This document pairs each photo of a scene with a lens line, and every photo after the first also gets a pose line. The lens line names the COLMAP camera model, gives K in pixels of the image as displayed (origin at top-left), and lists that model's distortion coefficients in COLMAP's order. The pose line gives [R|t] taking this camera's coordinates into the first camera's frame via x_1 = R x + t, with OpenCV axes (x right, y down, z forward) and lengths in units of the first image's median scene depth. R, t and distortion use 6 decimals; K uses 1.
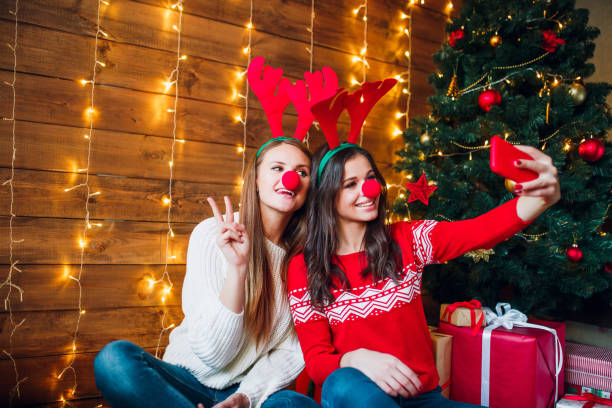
lens RADIAL K [[617.6, 0, 306.0], [0, 617.6, 204.0], [0, 0, 1]] dist [-0.006555, 0.007356]
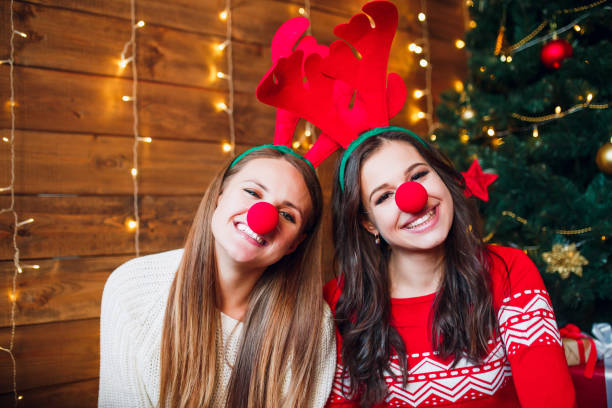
lens RADIAL K [[617.6, 0, 306.0], [0, 617.6, 204.0], [0, 0, 1]] dist [-0.006555, 0.007356]
pose [[0.995327, -0.083137, 0.049126, -0.057240], [0.084283, 0.996205, -0.021720, 0.003923], [-0.047134, 0.025759, 0.998556, 0.269504]]
